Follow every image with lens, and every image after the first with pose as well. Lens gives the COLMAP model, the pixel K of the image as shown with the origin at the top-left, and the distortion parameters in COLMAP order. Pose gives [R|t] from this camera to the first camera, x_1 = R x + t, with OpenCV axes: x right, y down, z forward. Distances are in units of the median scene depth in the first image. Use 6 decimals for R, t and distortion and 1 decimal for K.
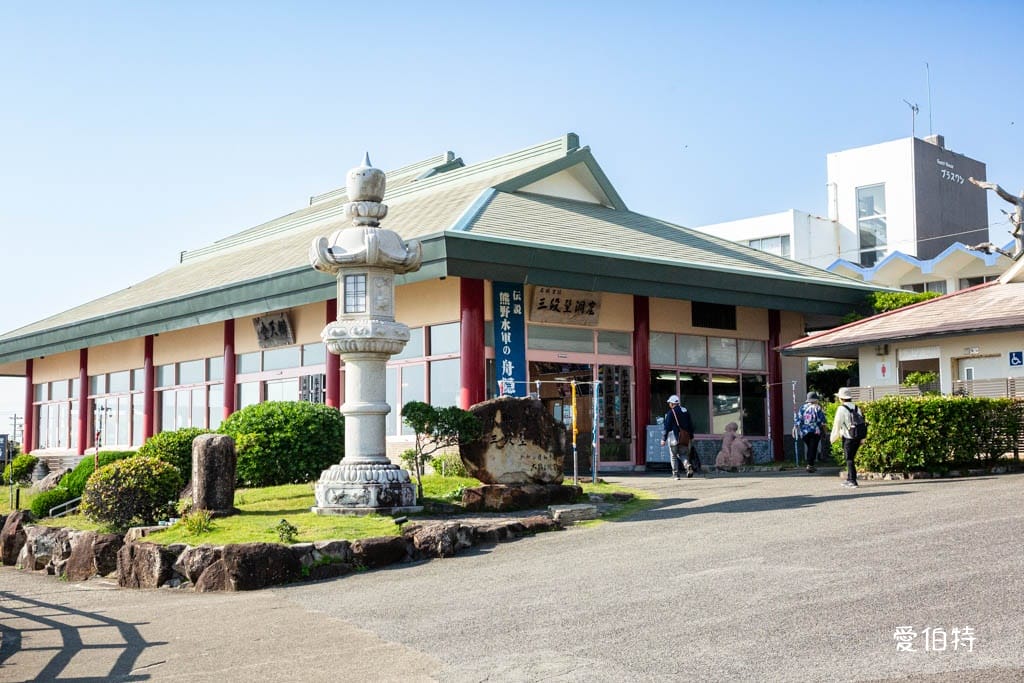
lens RADIAL K [[1275.8, 0, 512.0], [0, 1275.8, 341.5], [0, 0, 1]] dist [-0.001489, -0.000607]
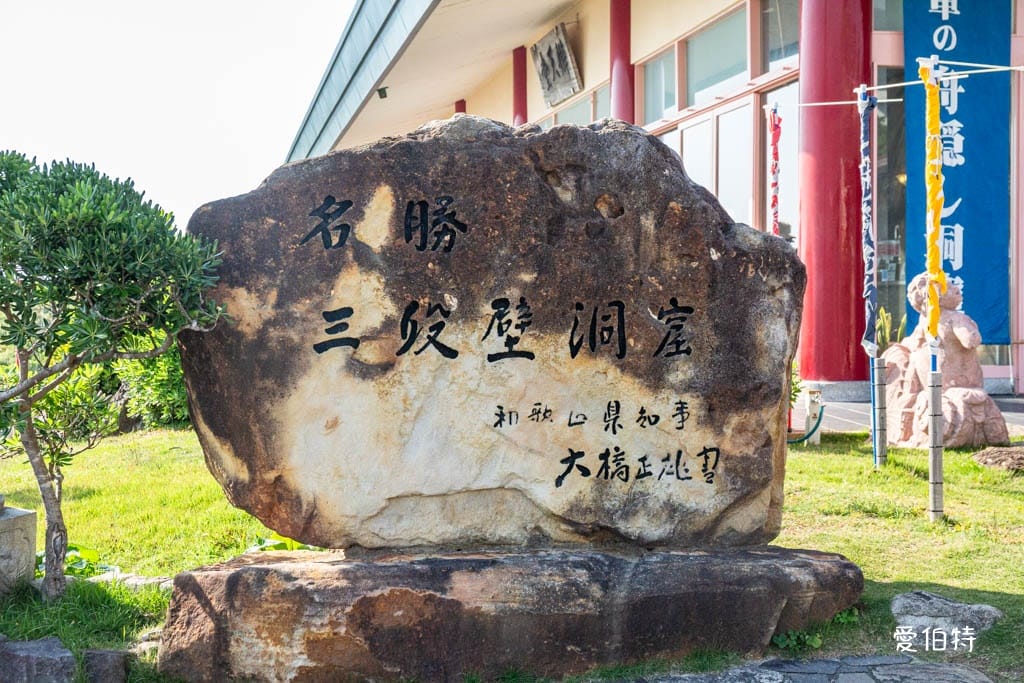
lens RADIAL K [[1571.4, 0, 512.0], [0, 1571.4, 341.5], [0, 0, 1]] dist [0.020563, 0.032838]
pose [[0.881453, 0.013046, -0.472092, 0.125579], [0.039876, 0.993993, 0.101921, 0.053780], [0.470586, -0.108664, 0.875637, 0.785880]]
